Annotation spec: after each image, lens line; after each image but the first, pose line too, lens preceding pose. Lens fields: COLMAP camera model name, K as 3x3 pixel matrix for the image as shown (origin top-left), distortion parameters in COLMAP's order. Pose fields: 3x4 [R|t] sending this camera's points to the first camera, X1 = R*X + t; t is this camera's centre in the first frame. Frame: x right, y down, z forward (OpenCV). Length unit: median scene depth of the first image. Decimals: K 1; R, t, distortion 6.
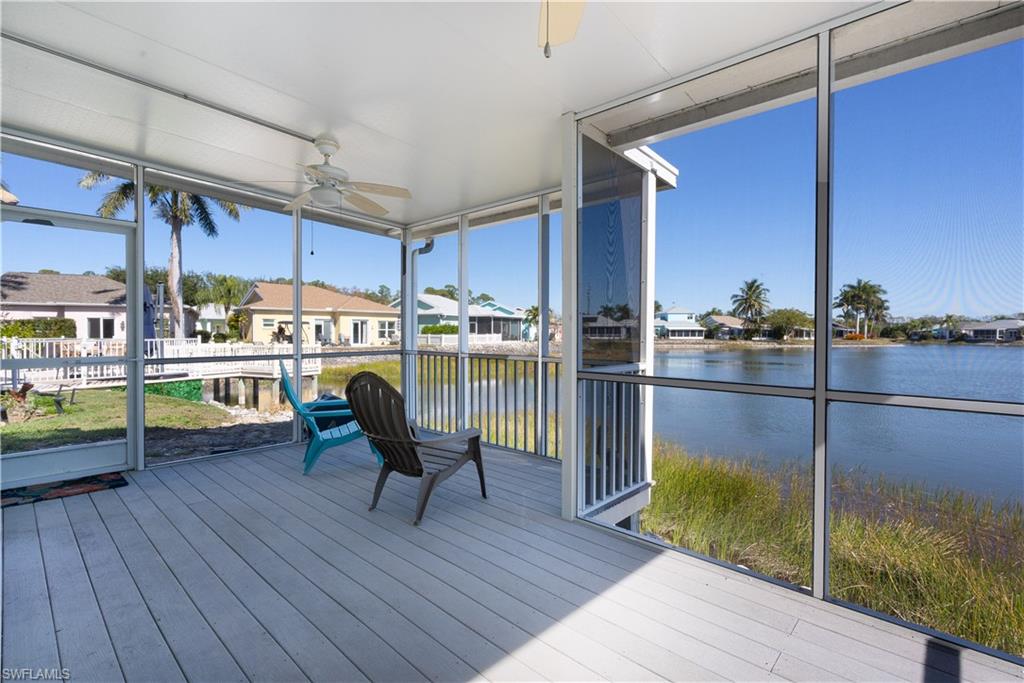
lens RADIAL K [[473.7, 0, 508.6], [0, 473.7, 338.7], [0, 0, 1]] dist [0.000932, 0.000447]
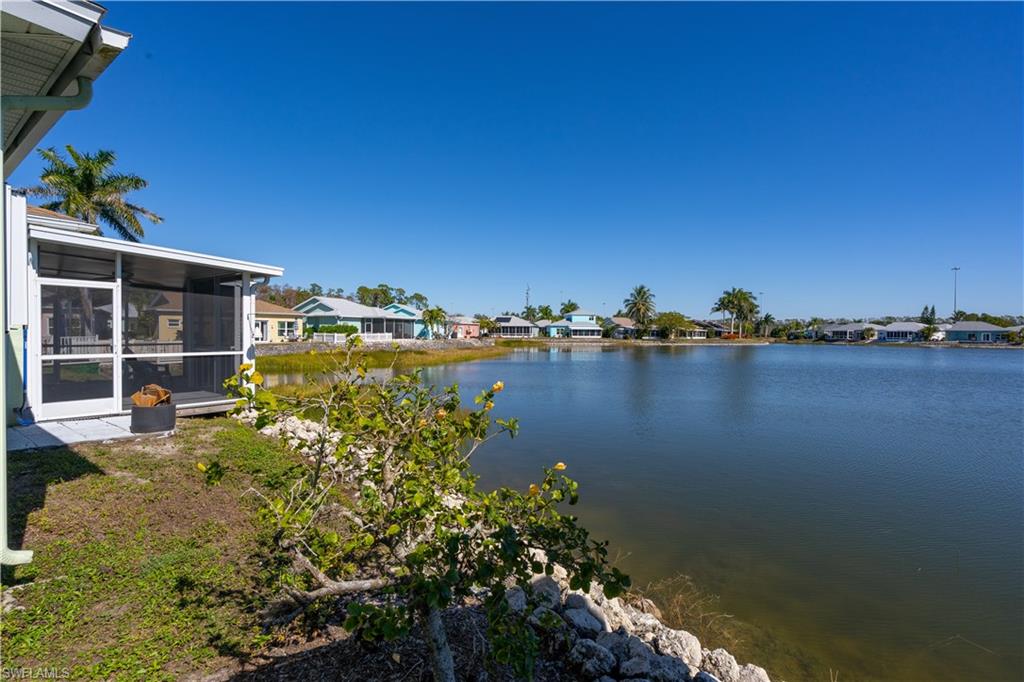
lens RADIAL K [[466.1, 0, 510.6], [0, 466.1, 340.8], [0, 0, 1]] dist [0.001773, 0.000523]
pose [[0.992666, 0.003443, 0.120840, 0.062633], [-0.004493, 0.999954, 0.008422, -0.000723], [-0.120805, -0.008903, 0.992636, -0.085728]]
